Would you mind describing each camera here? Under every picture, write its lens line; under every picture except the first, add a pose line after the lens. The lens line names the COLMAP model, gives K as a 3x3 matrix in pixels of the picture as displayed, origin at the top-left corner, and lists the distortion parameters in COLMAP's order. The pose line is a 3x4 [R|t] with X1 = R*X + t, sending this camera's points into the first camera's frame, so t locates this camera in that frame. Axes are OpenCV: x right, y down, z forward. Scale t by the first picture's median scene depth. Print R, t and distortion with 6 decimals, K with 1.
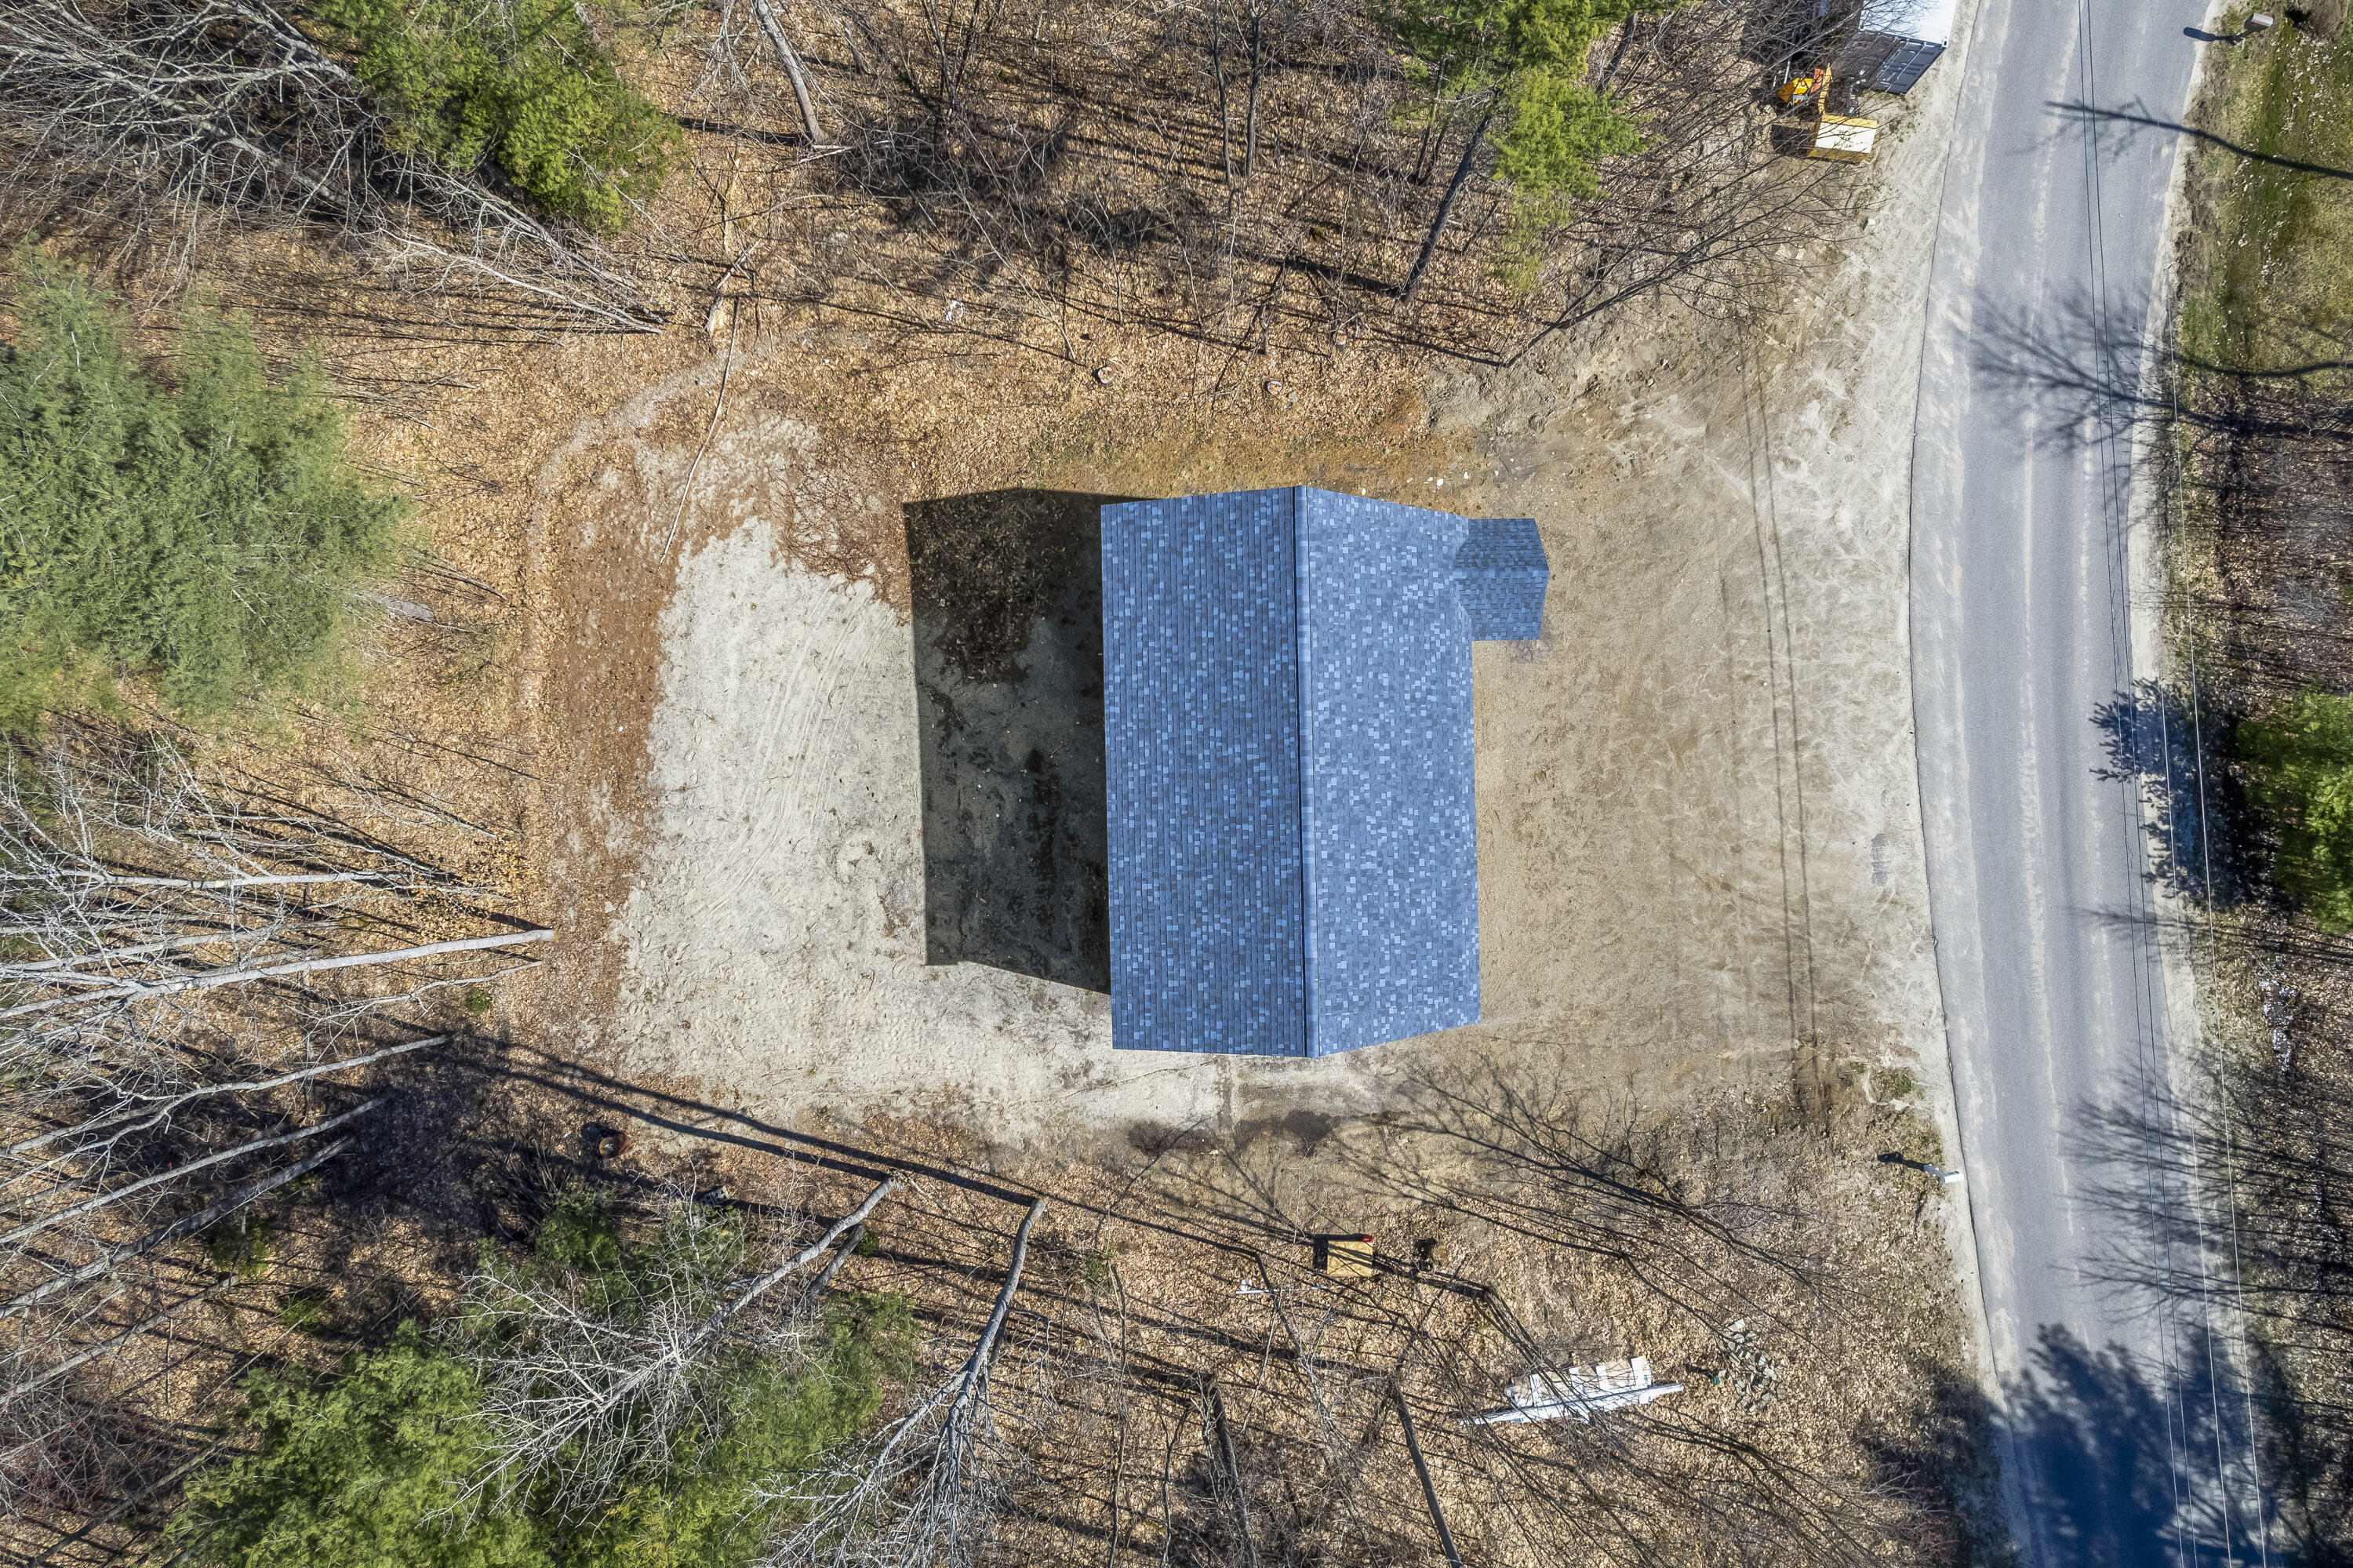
lens RADIAL K [[1506.0, 0, 1191.0], [0, 1506.0, 790.5], [0, 0, 1]] dist [-0.081061, 0.074863]
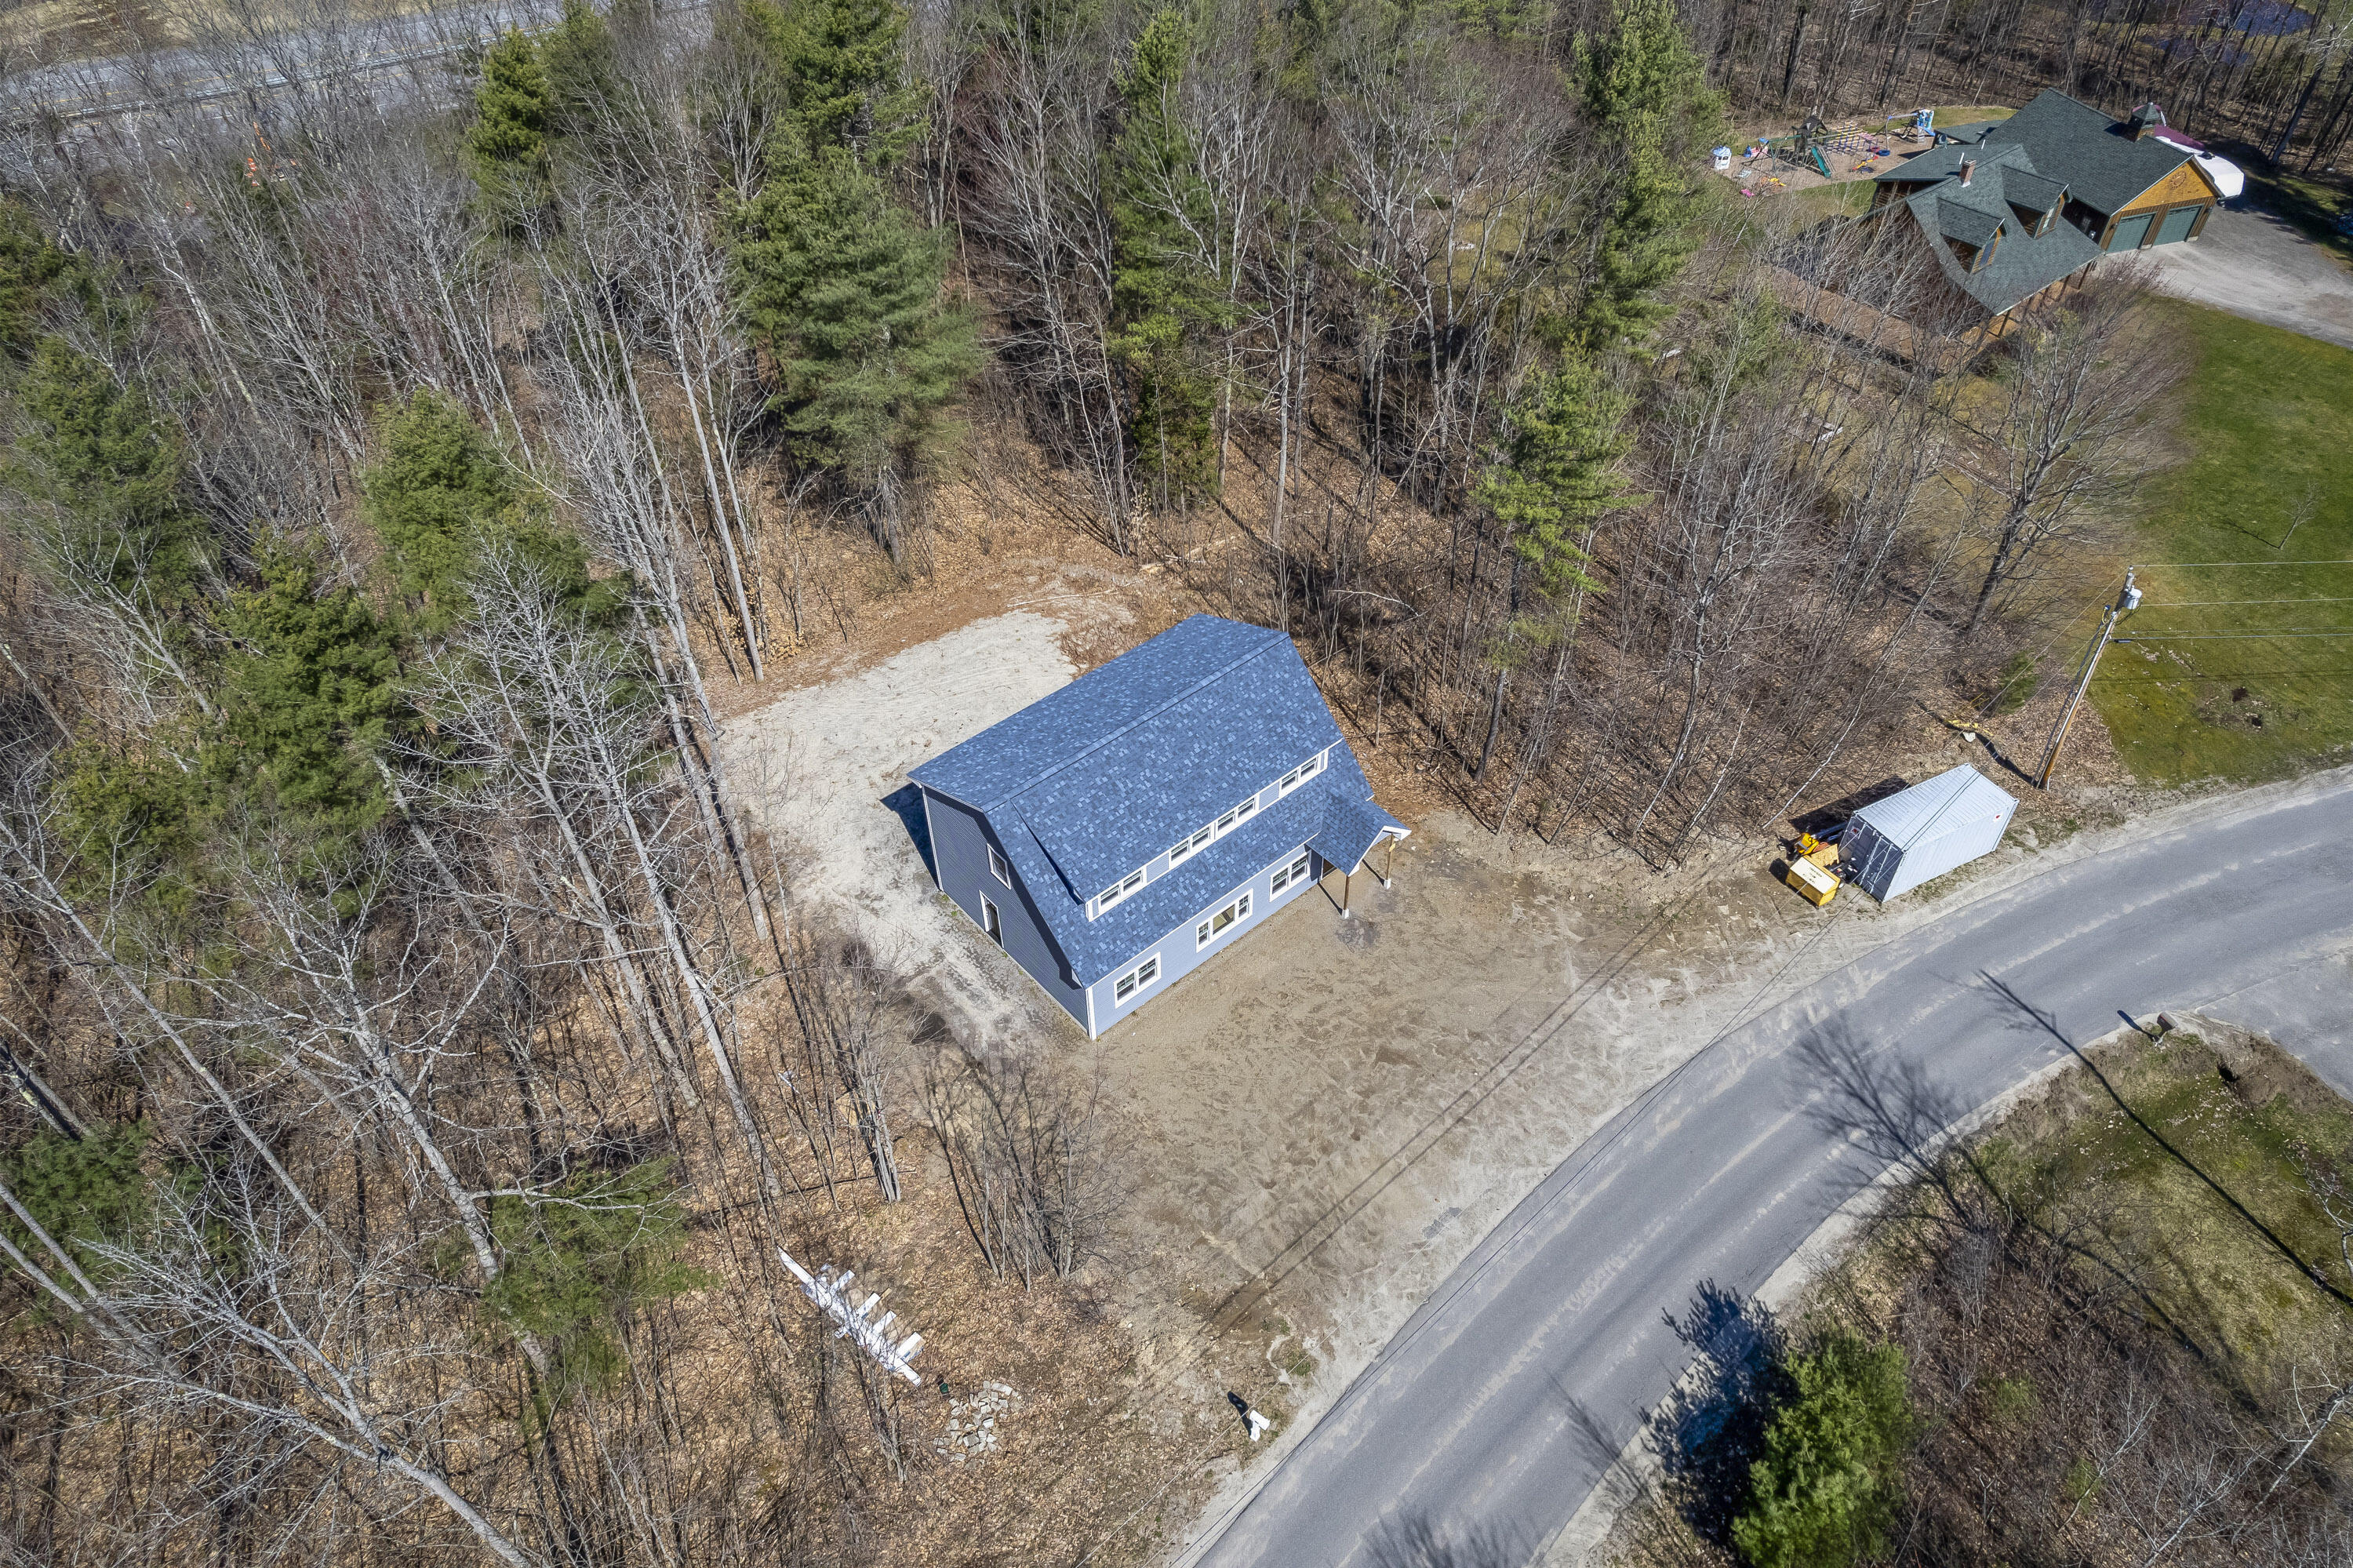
lens RADIAL K [[1514.8, 0, 1176.5], [0, 1514.8, 784.0], [0, 0, 1]] dist [-0.042532, -0.003208]
pose [[0.639968, 0.528159, -0.558112, 0.769755], [-0.768271, 0.453173, -0.452099, 0.531242], [0.014141, 0.718110, 0.695785, 0.027305]]
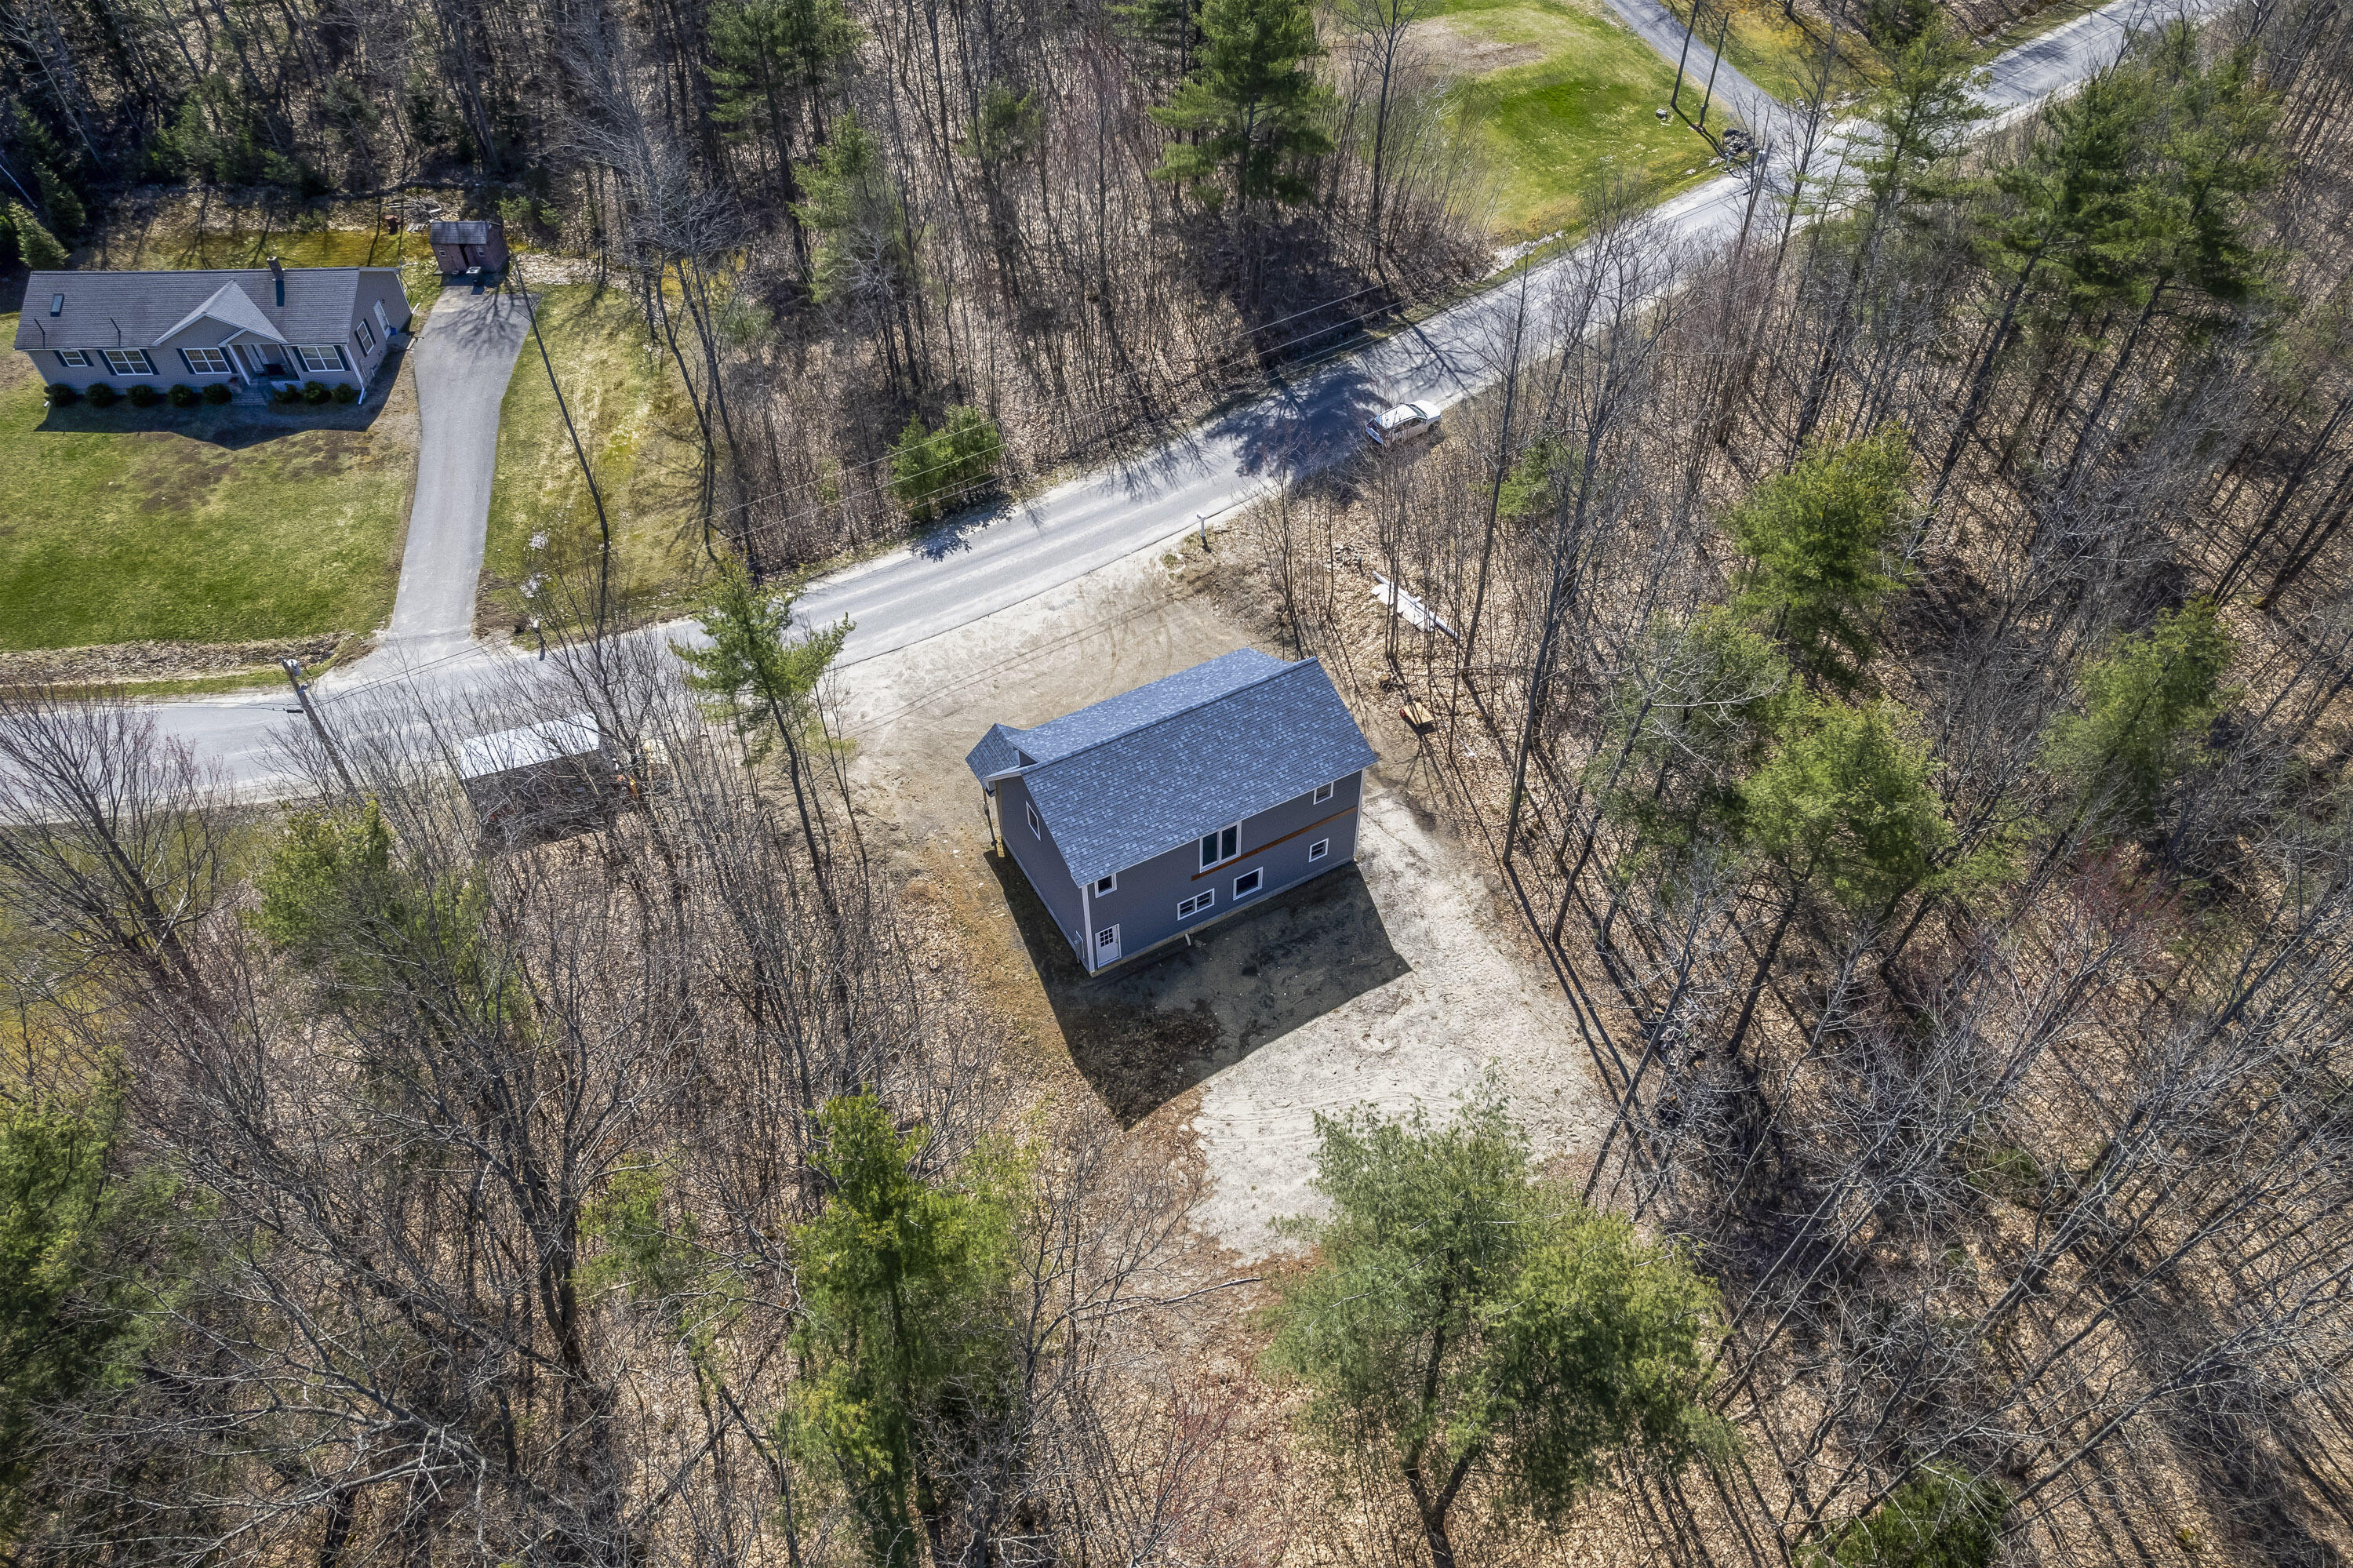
lens RADIAL K [[1506.0, 0, 1191.0], [0, 1506.0, 790.5], [0, 0, 1]] dist [-0.081061, 0.074863]
pose [[-0.471761, -0.634359, 0.612397, -0.837939], [0.881722, -0.341645, 0.325338, -0.470865], [0.002841, 0.693446, 0.720503, -0.133435]]
